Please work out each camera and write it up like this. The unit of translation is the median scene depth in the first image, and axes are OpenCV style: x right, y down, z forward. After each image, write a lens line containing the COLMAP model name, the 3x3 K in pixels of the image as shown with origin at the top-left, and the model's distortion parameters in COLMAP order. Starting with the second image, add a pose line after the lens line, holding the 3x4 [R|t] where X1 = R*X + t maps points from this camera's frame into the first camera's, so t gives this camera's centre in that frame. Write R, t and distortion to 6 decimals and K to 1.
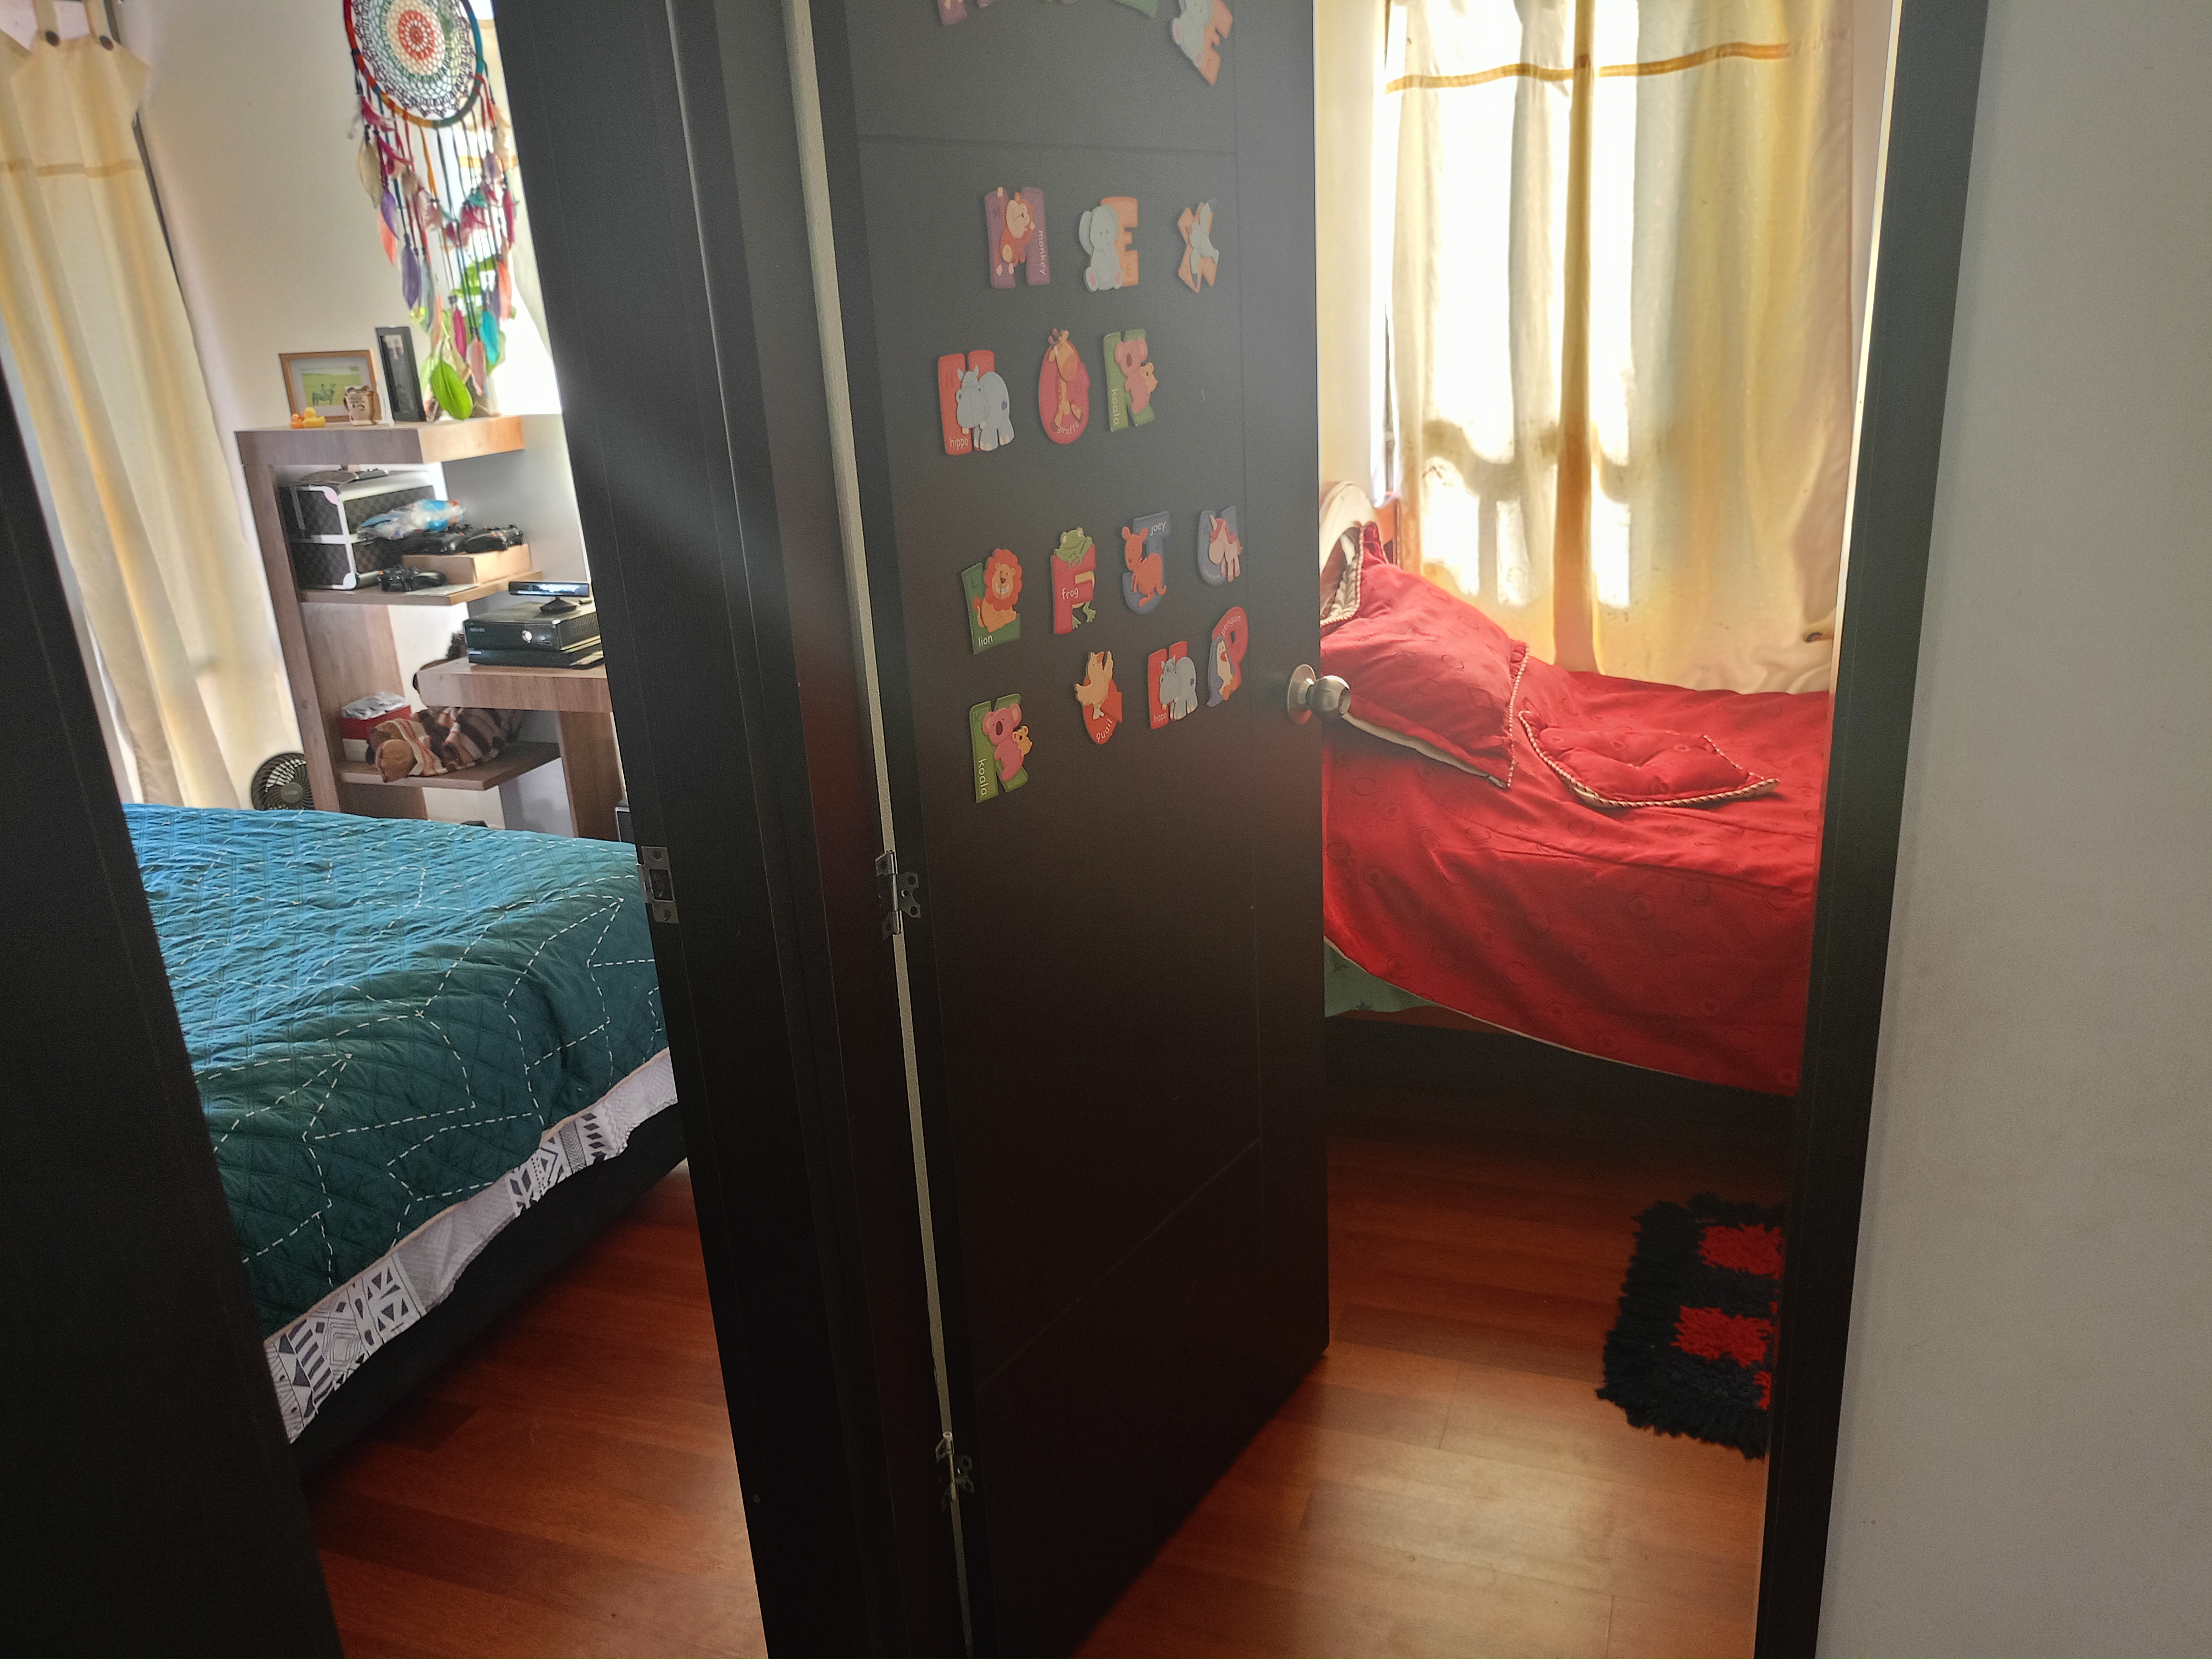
lens RADIAL K [[1650.4, 0, 1102.4], [0, 1650.4, 837.9], [0, 0, 1]] dist [0.026898, -0.010792]
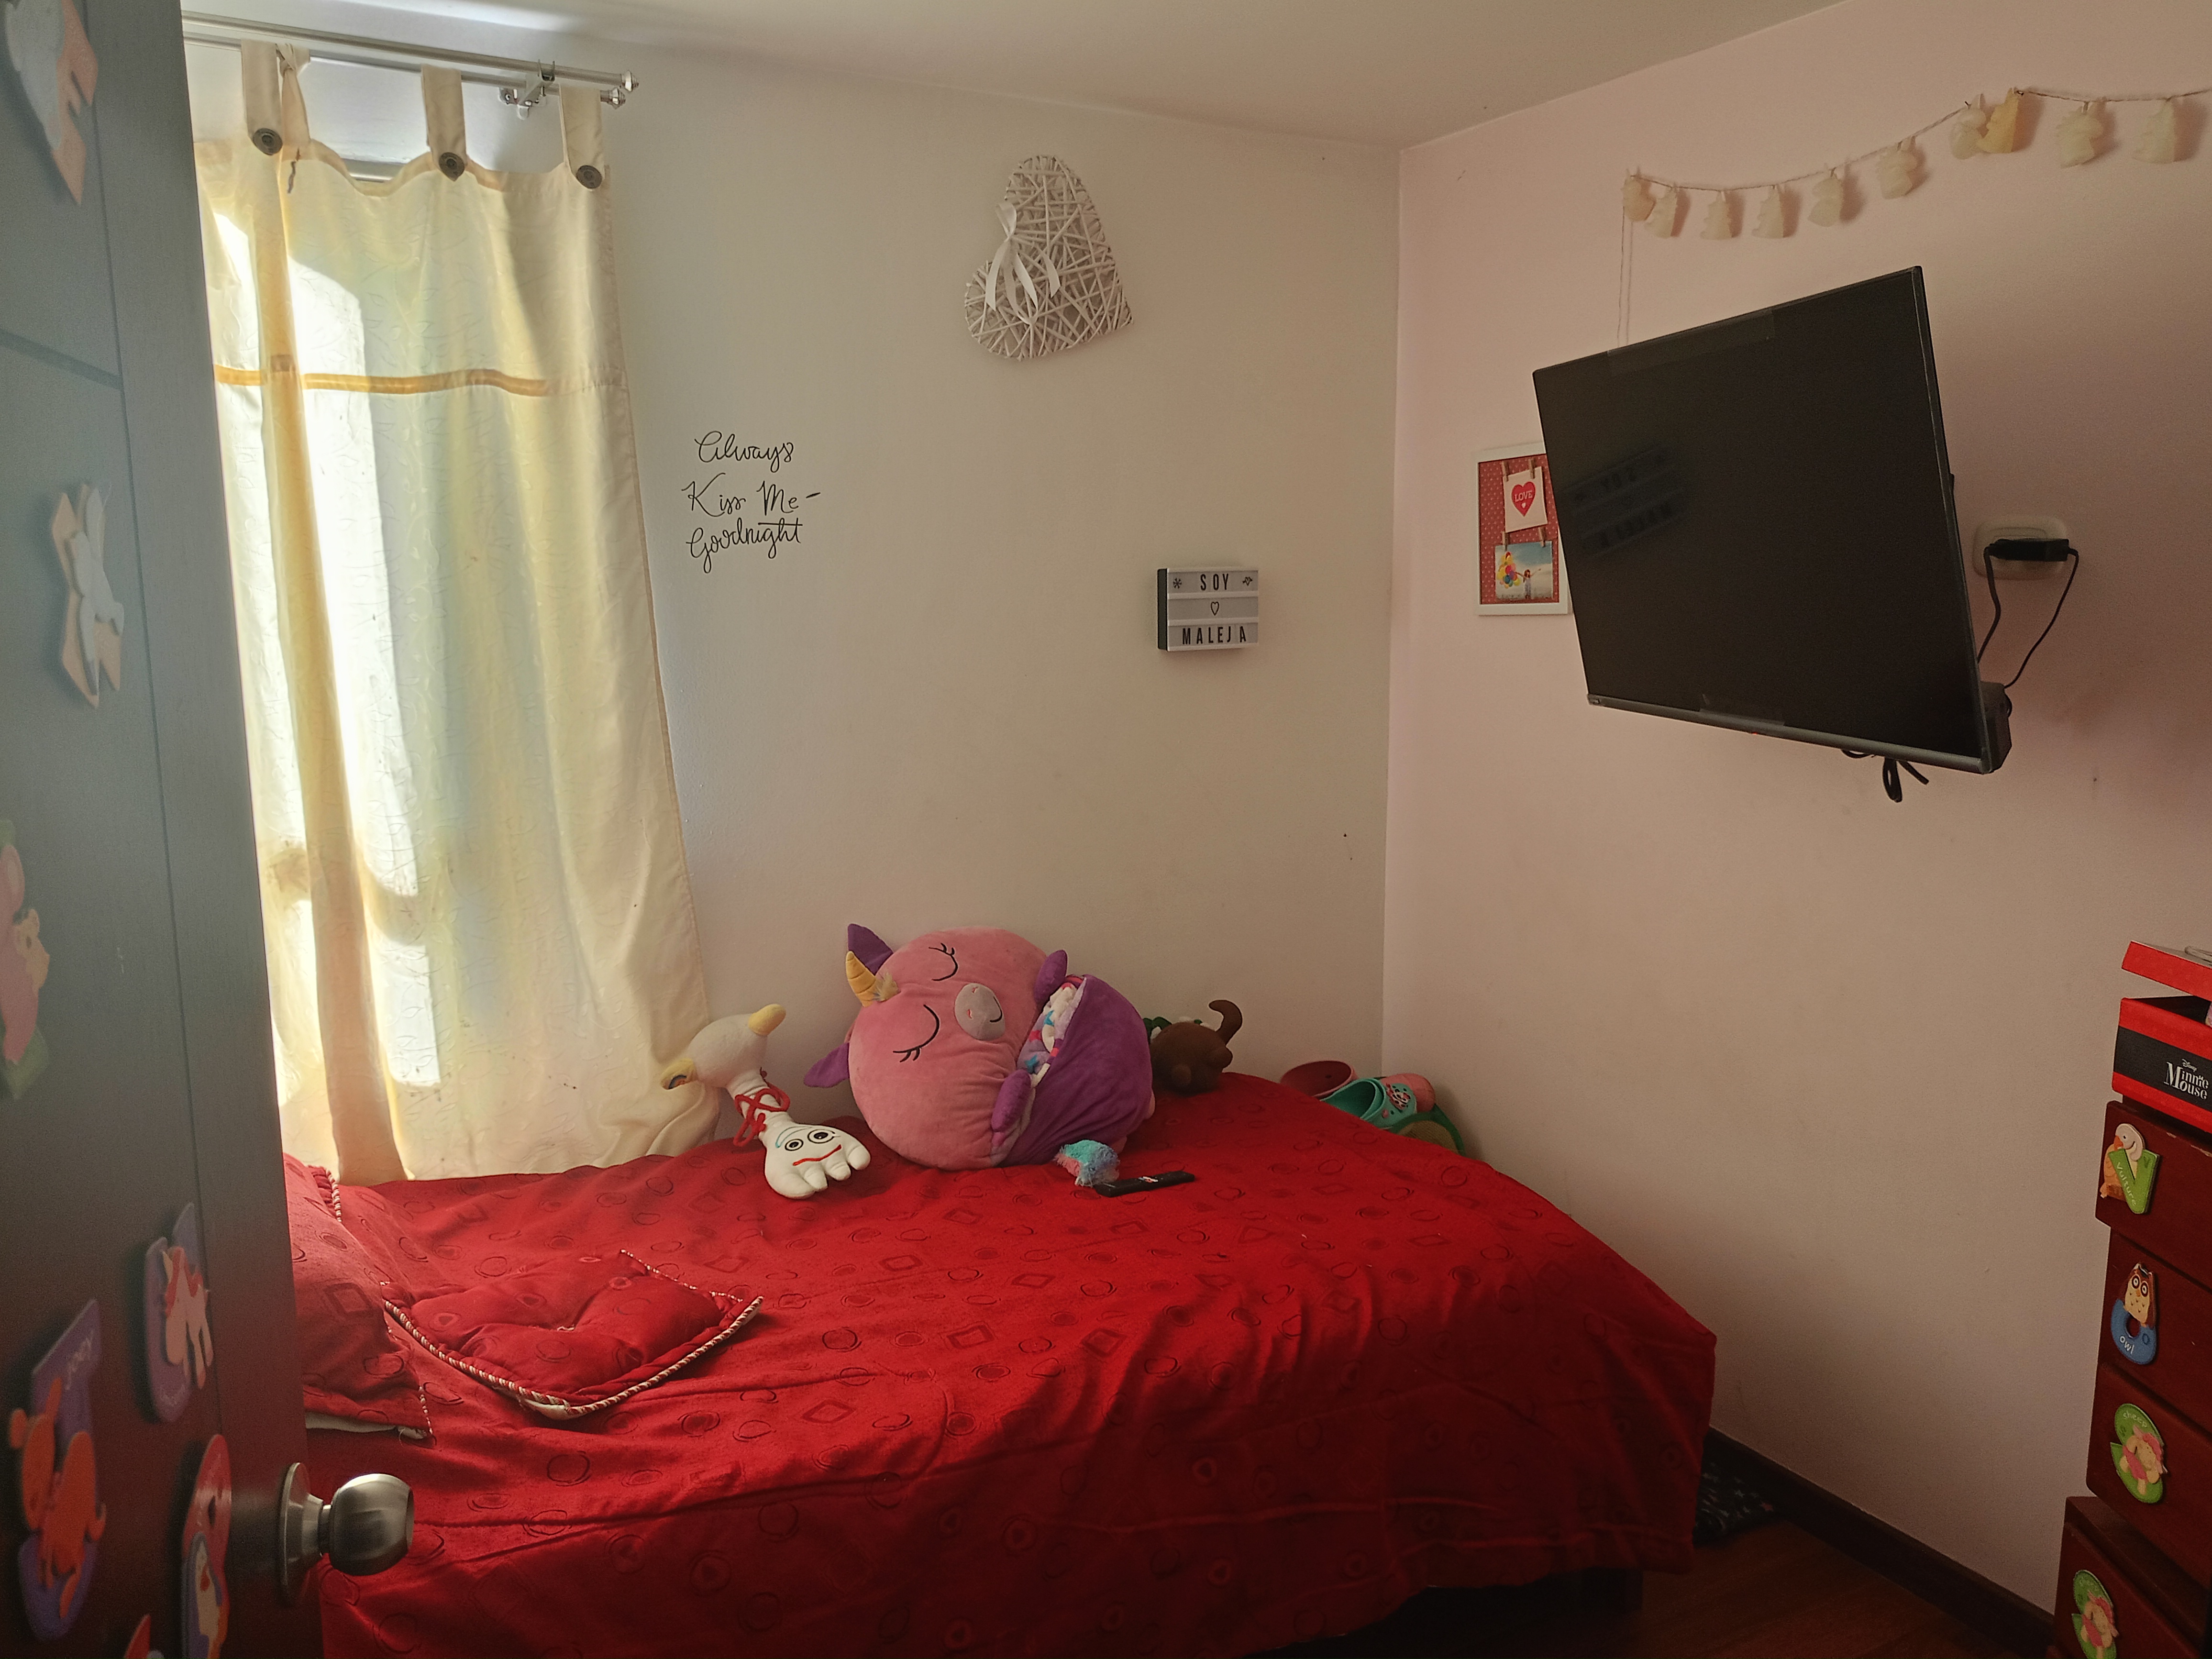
lens RADIAL K [[1650.4, 0, 1102.4], [0, 1650.4, 837.9], [0, 0, 1]] dist [0.026898, -0.010792]
pose [[0.638735, -0.067628, 0.766449, -0.051534], [0.221602, 0.970091, -0.099080, -0.120570], [-0.736824, 0.233133, 0.634617, 0.338936]]
